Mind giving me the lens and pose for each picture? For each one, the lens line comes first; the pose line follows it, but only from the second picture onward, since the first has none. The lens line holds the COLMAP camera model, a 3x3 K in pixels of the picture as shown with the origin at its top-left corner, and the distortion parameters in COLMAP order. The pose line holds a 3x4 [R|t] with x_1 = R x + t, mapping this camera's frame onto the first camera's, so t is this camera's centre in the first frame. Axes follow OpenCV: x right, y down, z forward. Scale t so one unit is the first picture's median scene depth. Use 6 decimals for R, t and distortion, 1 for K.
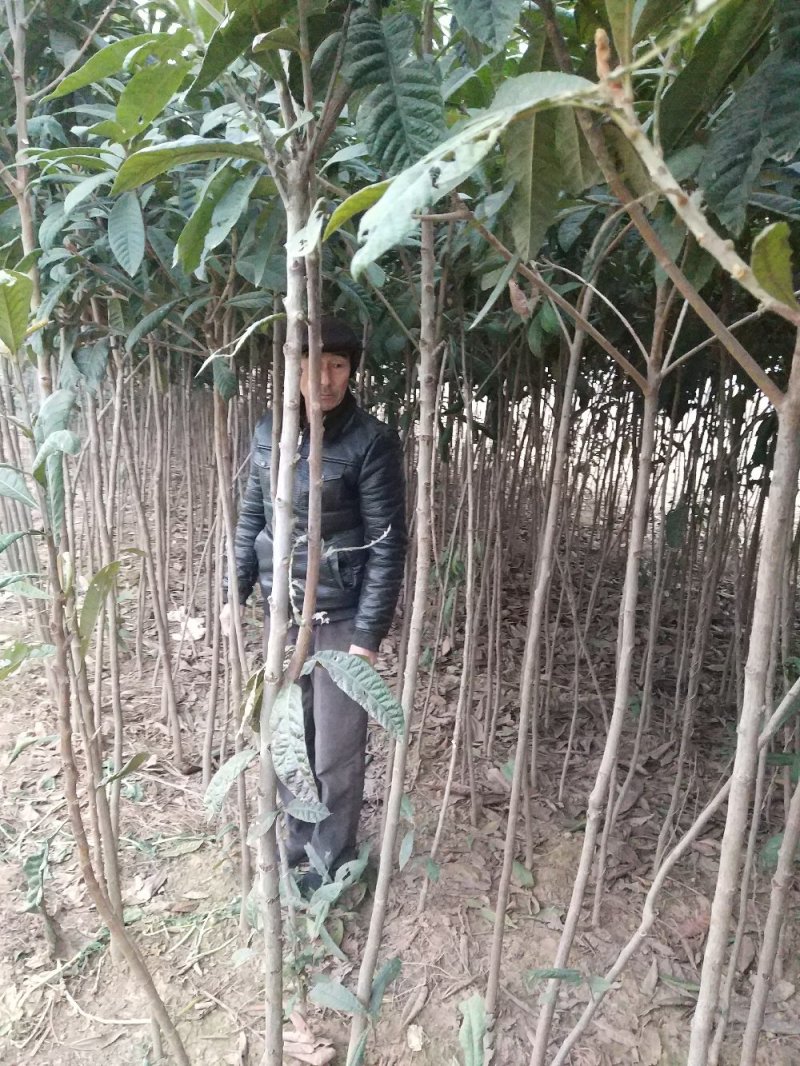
lens RADIAL K [[798.3, 0, 386.6], [0, 798.3, 535.9], [0, 0, 1]] dist [0.051293, -0.041796]
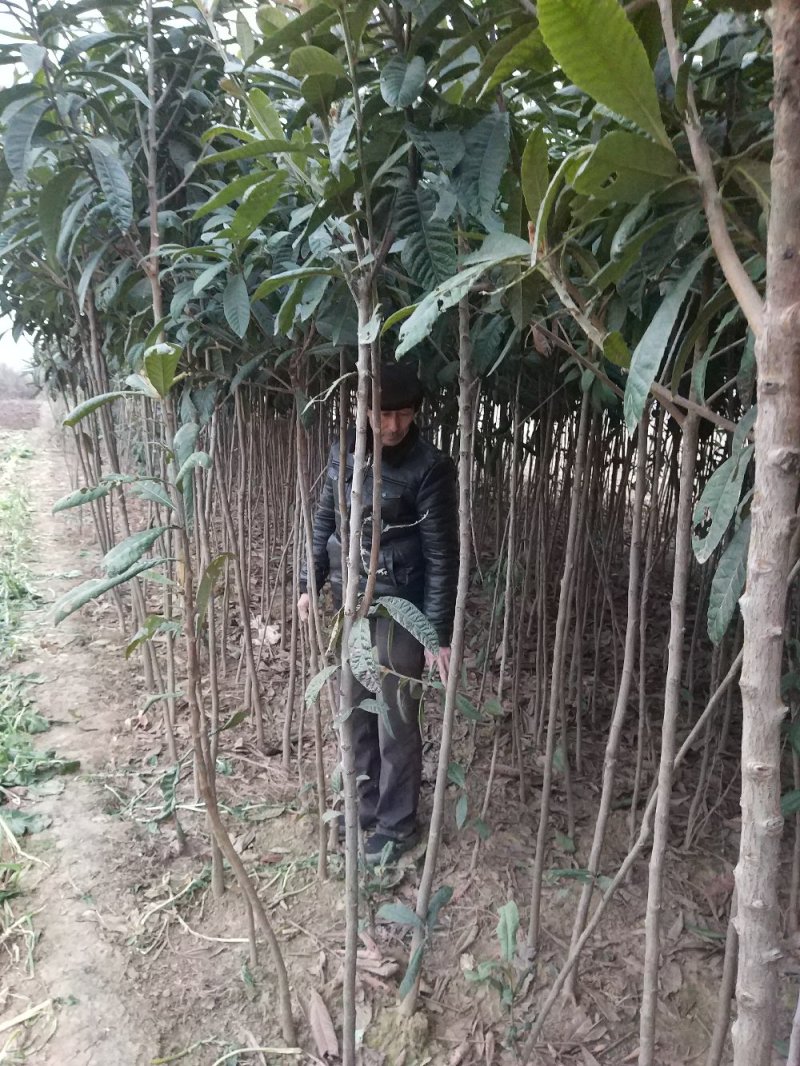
lens RADIAL K [[798.3, 0, 386.6], [0, 798.3, 535.9], [0, 0, 1]] dist [0.051293, -0.041796]
pose [[0.996725, -0.010346, -0.080198, 0.017732], [0.007945, 0.999512, -0.030198, 0.030352], [0.080471, 0.029462, 0.996321, -0.183152]]
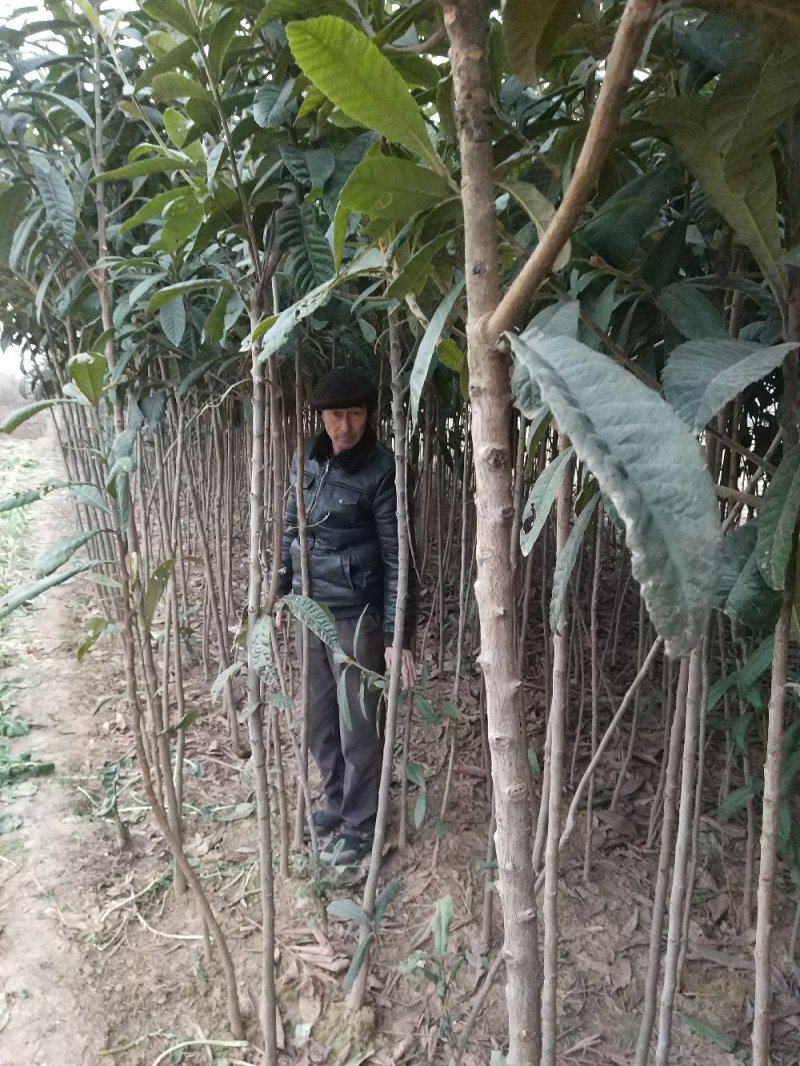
lens RADIAL K [[798.3, 0, 386.6], [0, 798.3, 535.9], [0, 0, 1]] dist [0.051293, -0.041796]
pose [[0.995542, -0.017672, -0.092645, 0.099537], [0.014133, 0.999150, -0.038716, 0.037028], [0.093251, 0.037234, 0.994946, -0.198070]]
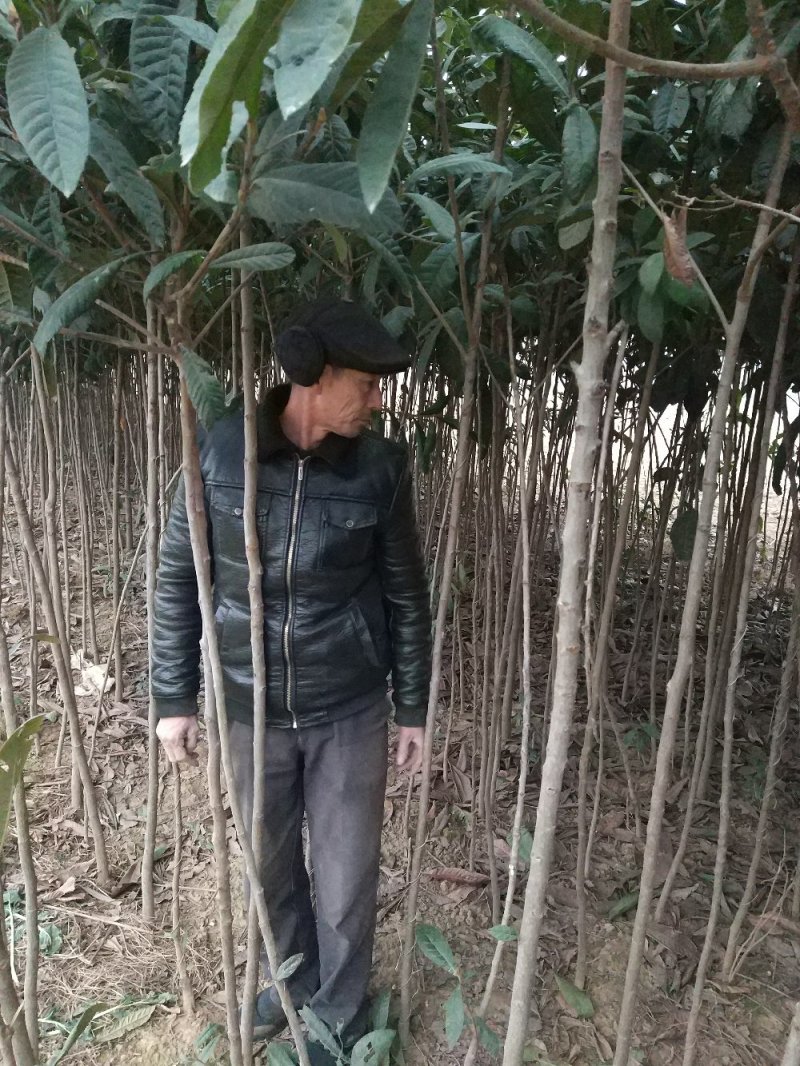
lens RADIAL K [[798.3, 0, 386.6], [0, 798.3, 535.9], [0, 0, 1]] dist [0.051293, -0.041796]
pose [[0.988015, -0.053955, 0.144624, -0.126403], [0.051050, 0.998414, 0.023725, -0.074473], [-0.145675, -0.016057, 0.989202, 0.297592]]
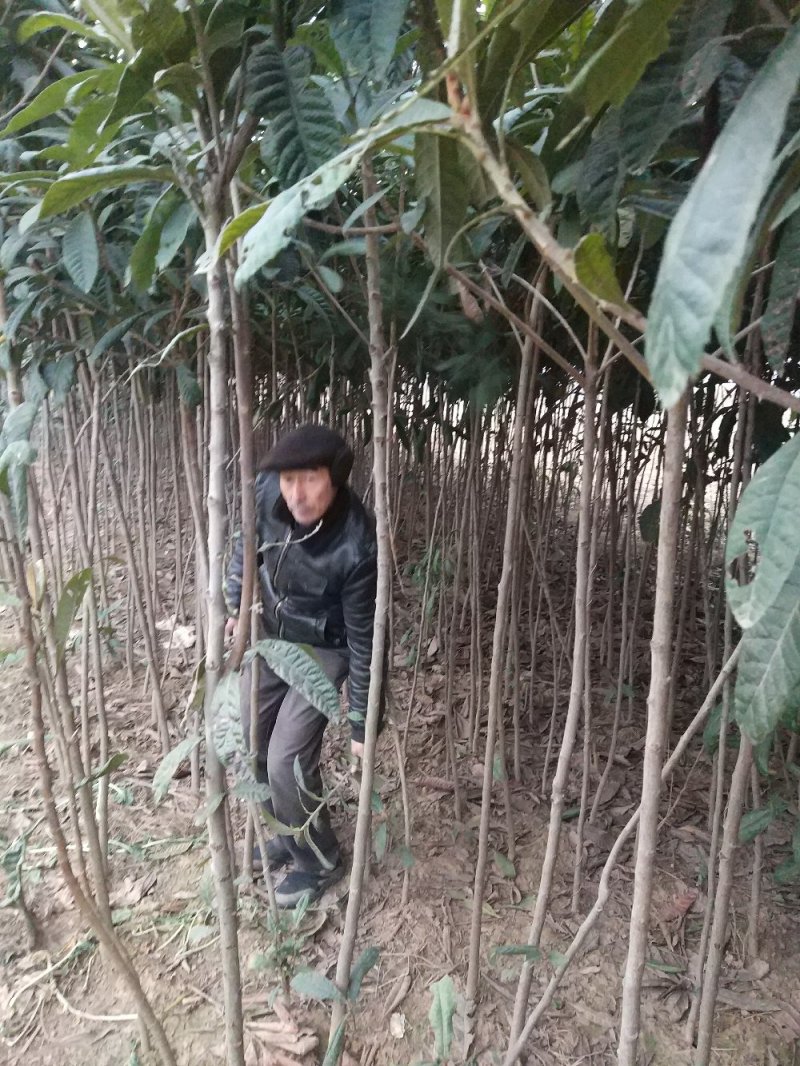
lens RADIAL K [[795.2, 0, 385.0], [0, 795.2, 537.2], [0, 0, 1]] dist [0.057584, -0.049689]
pose [[0.999553, -0.029908, -0.000211, 0.034788], [0.029906, 0.999535, -0.005947, 0.007103], [0.000389, 0.005938, 0.999982, -0.023679]]
